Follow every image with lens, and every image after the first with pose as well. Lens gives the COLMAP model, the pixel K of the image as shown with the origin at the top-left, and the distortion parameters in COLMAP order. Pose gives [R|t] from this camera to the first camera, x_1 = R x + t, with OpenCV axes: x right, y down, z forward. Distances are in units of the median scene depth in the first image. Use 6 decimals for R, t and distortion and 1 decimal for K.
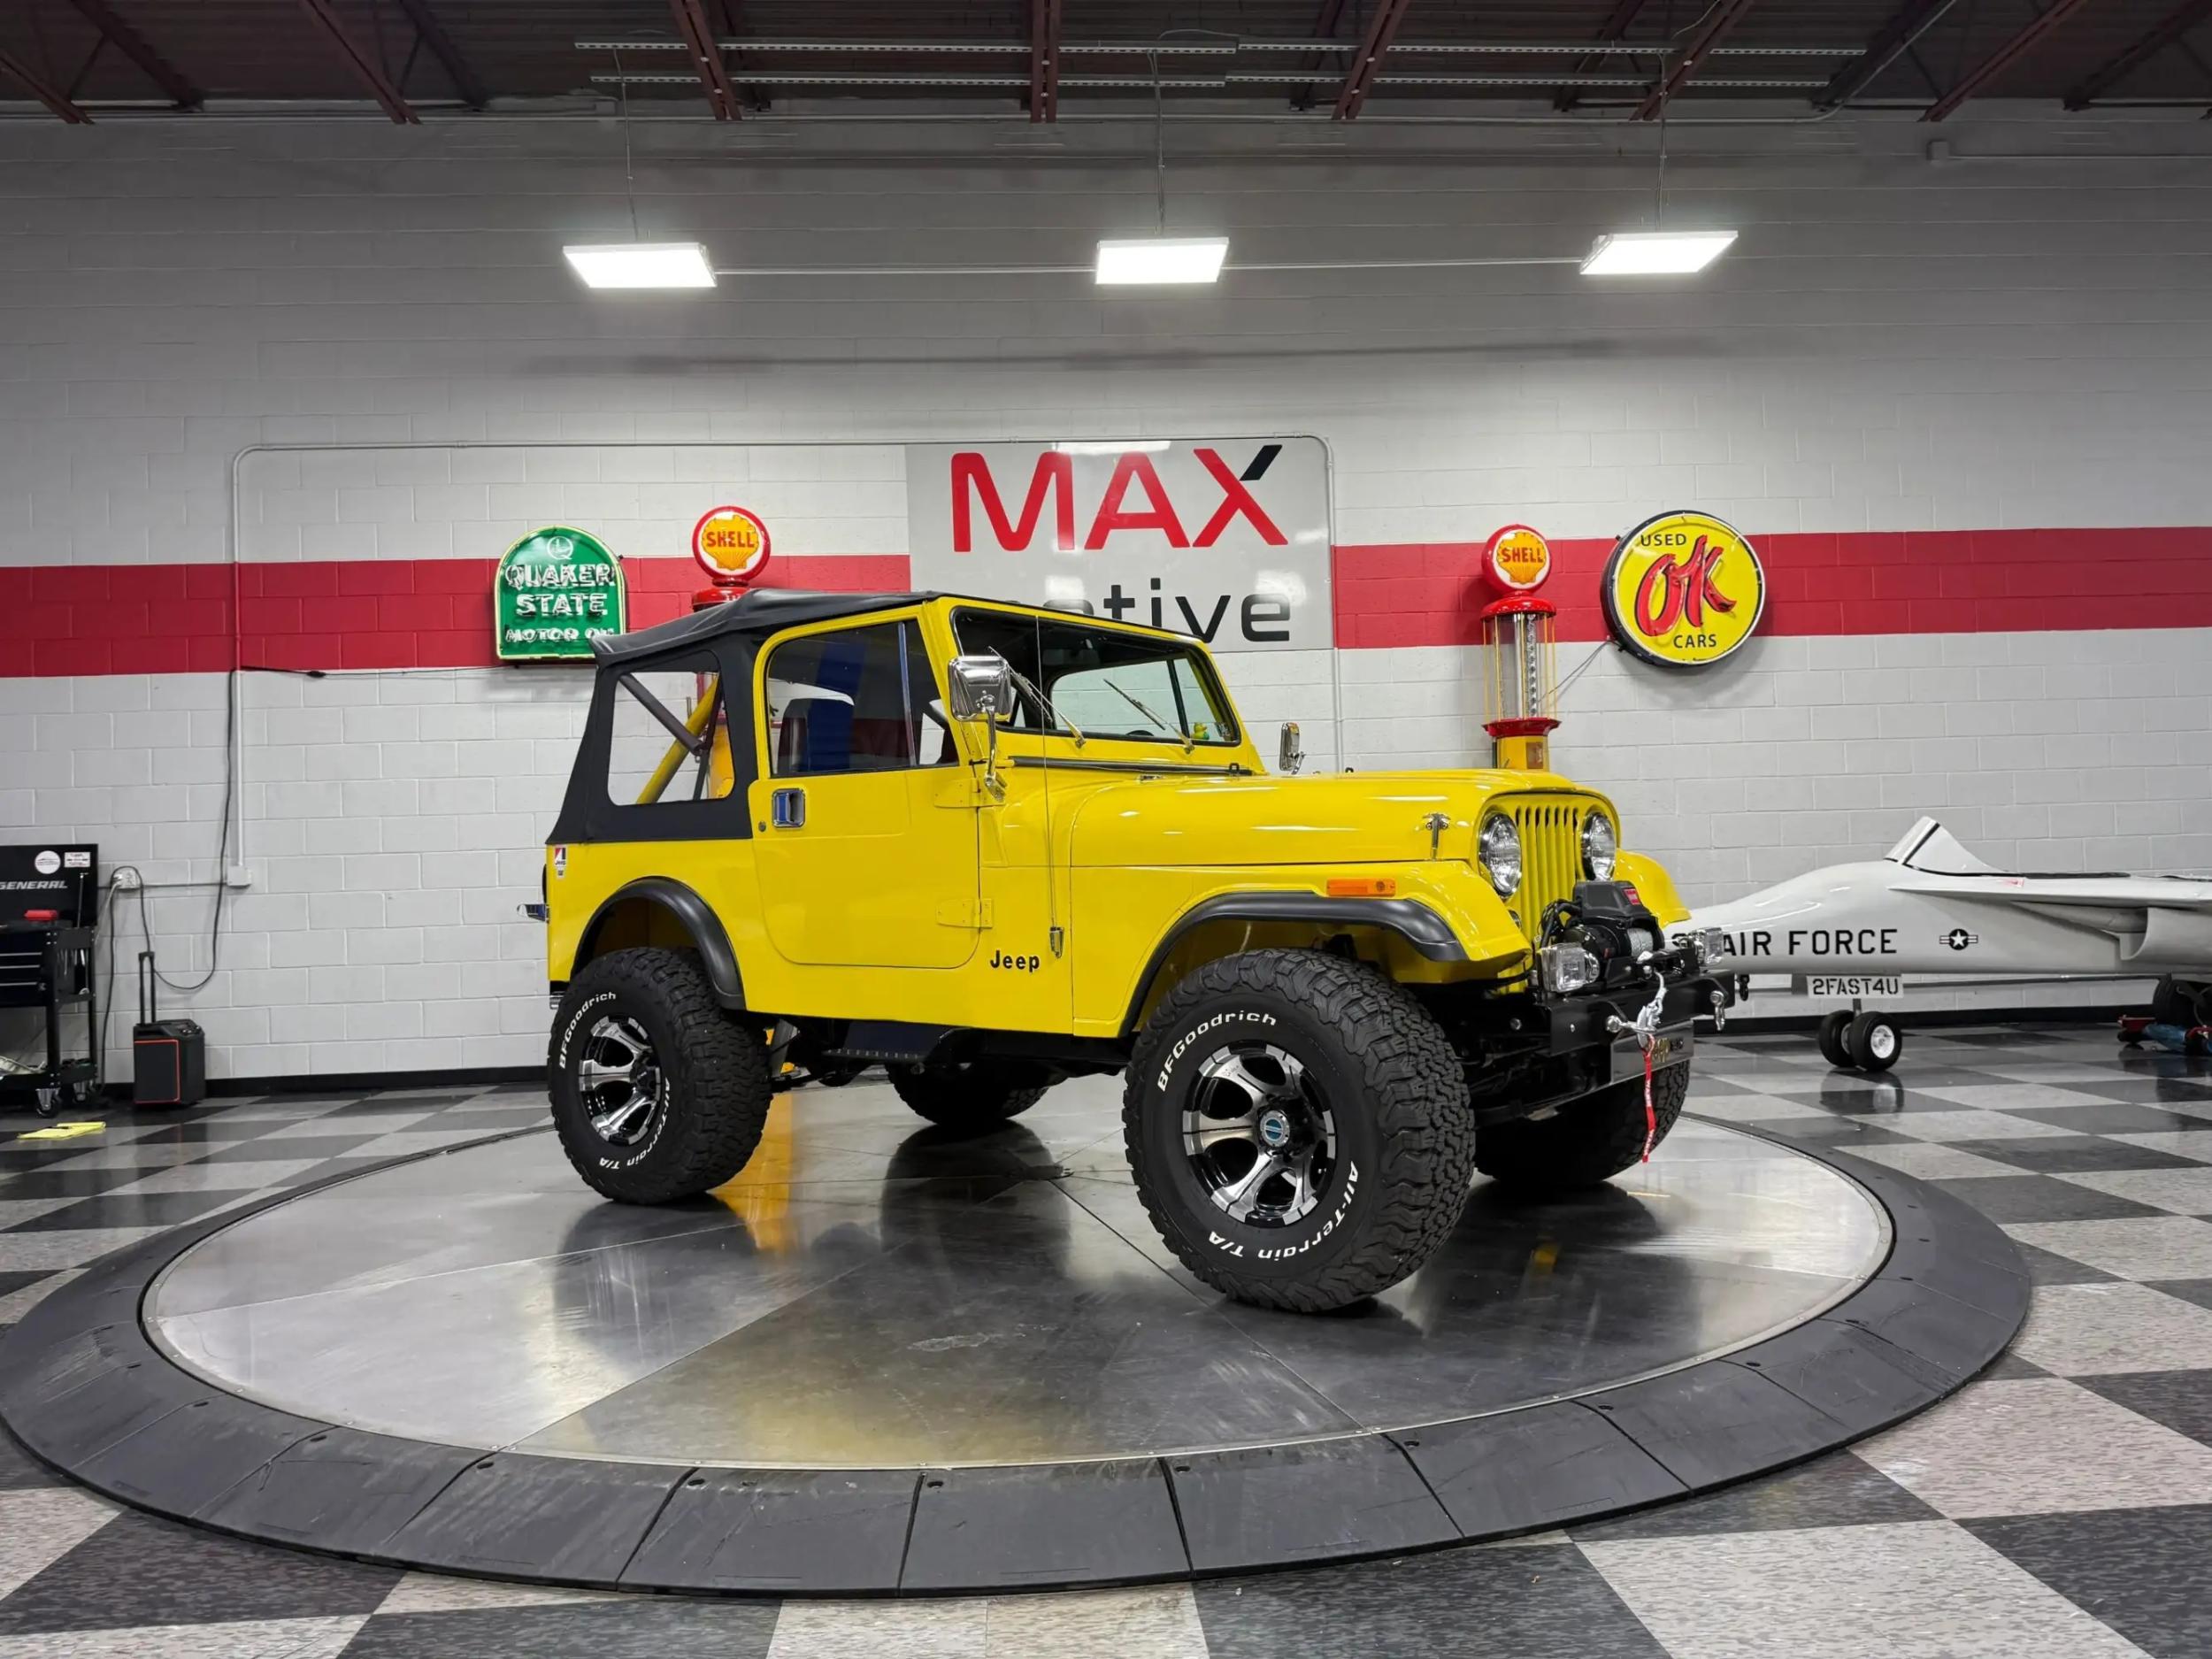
lens RADIAL K [[1559.1, 0, 1102.4], [0, 1559.1, 832.6], [0, 0, 1]] dist [0.001736, -0.009638]
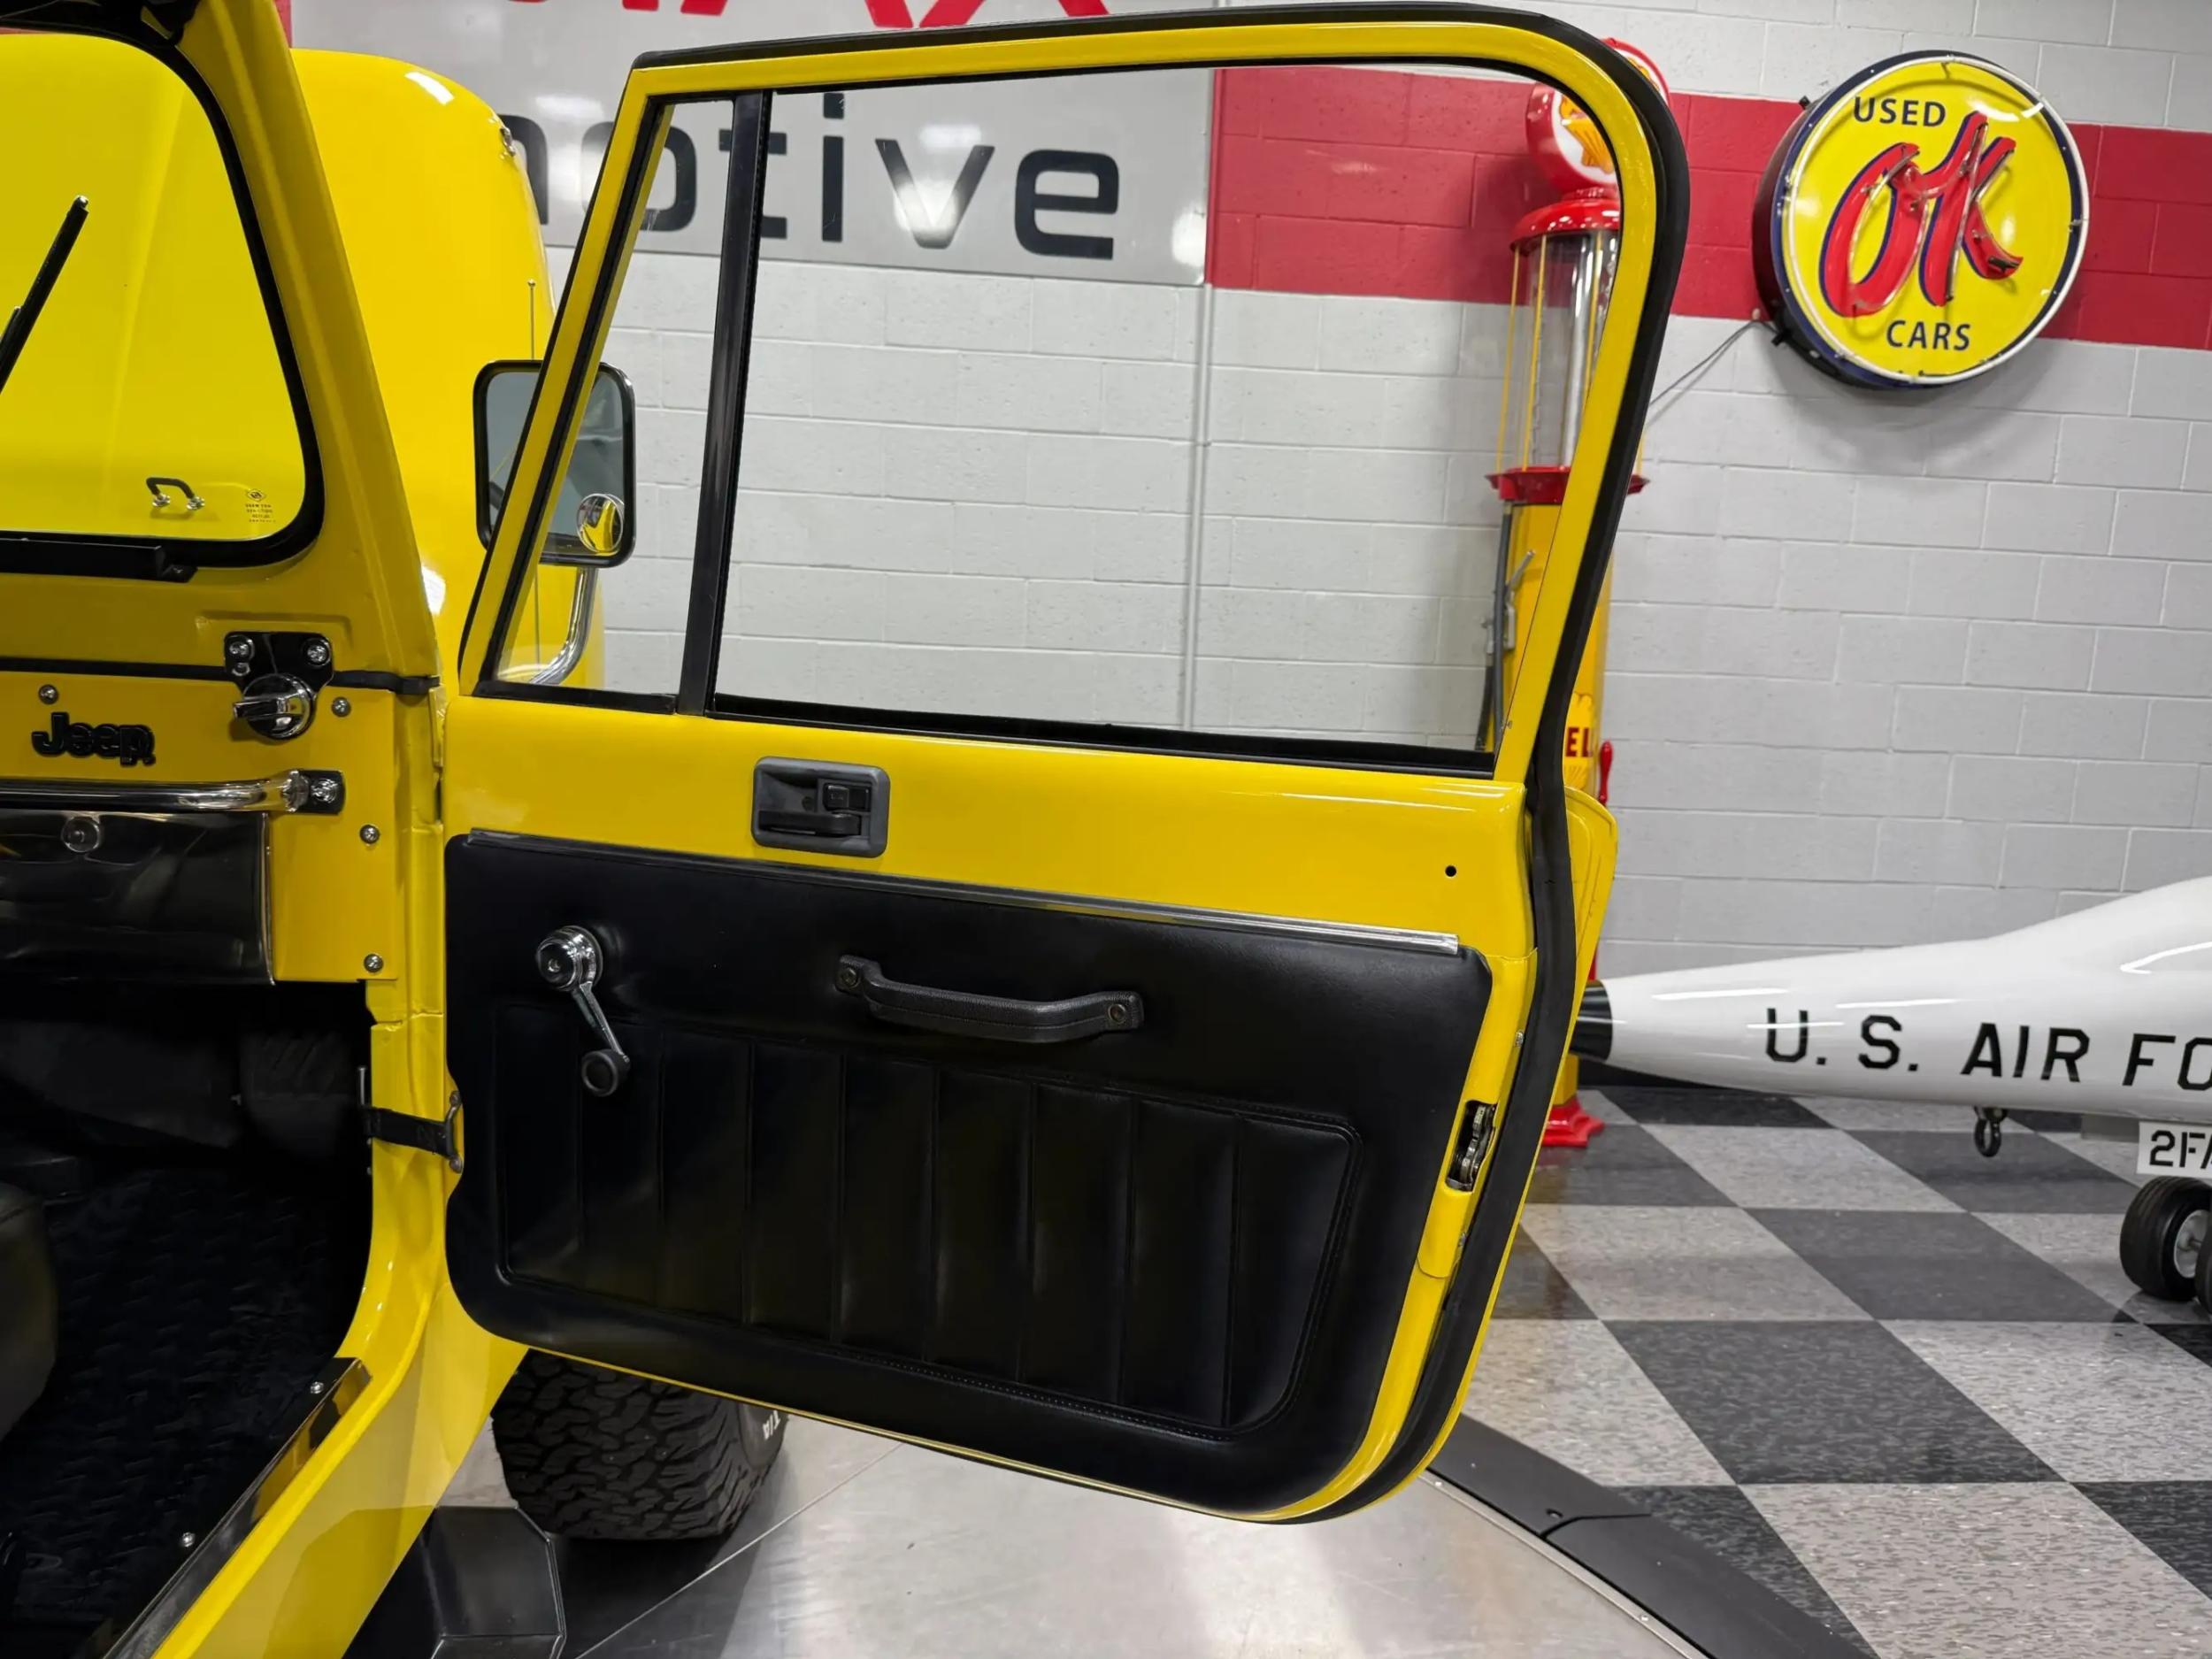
lens RADIAL K [[1516.2, 0, 1155.7], [0, 1516.2, 828.0], [0, 0, 1]] dist [-0.002431, -0.003291]
pose [[0.996208, 0.070790, 0.050577, 0.148896], [-0.079027, 0.979413, 0.185757, -0.048094], [-0.036386, -0.189050, 0.981293, 0.615970]]
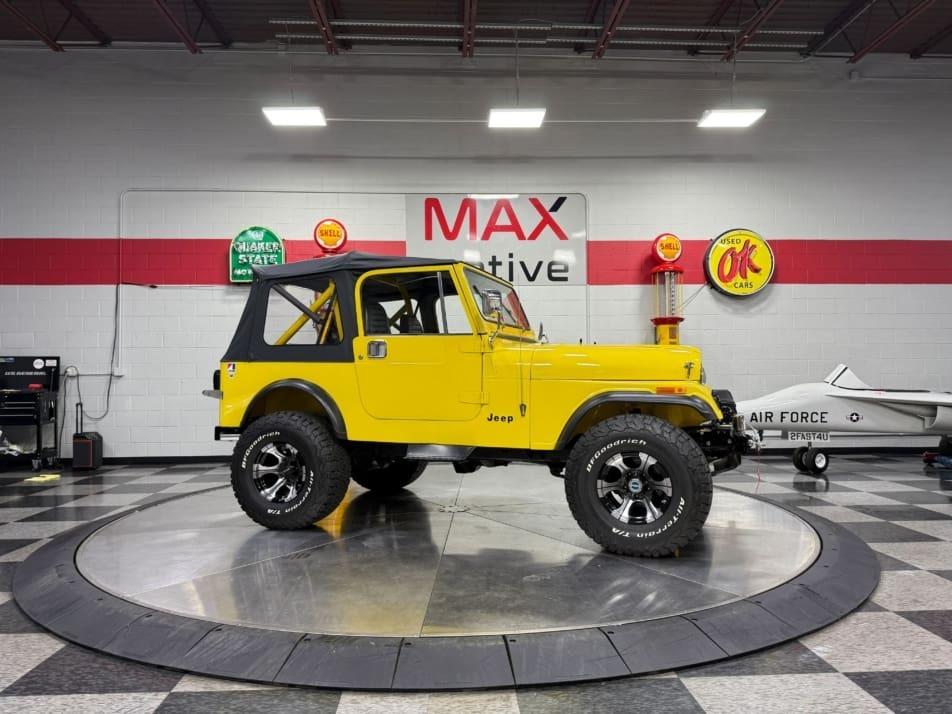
lens RADIAL K [[670.1, 0, 474.8], [0, 670.1, 359.3], [0, 0, 1]] dist [0.003809, -0.011924]
pose [[0.999577, 0.023695, -0.016885, 0.000384], [-0.023675, 0.999719, 0.001377, -0.005707], [0.016913, -0.000976, 0.999856, -0.004419]]
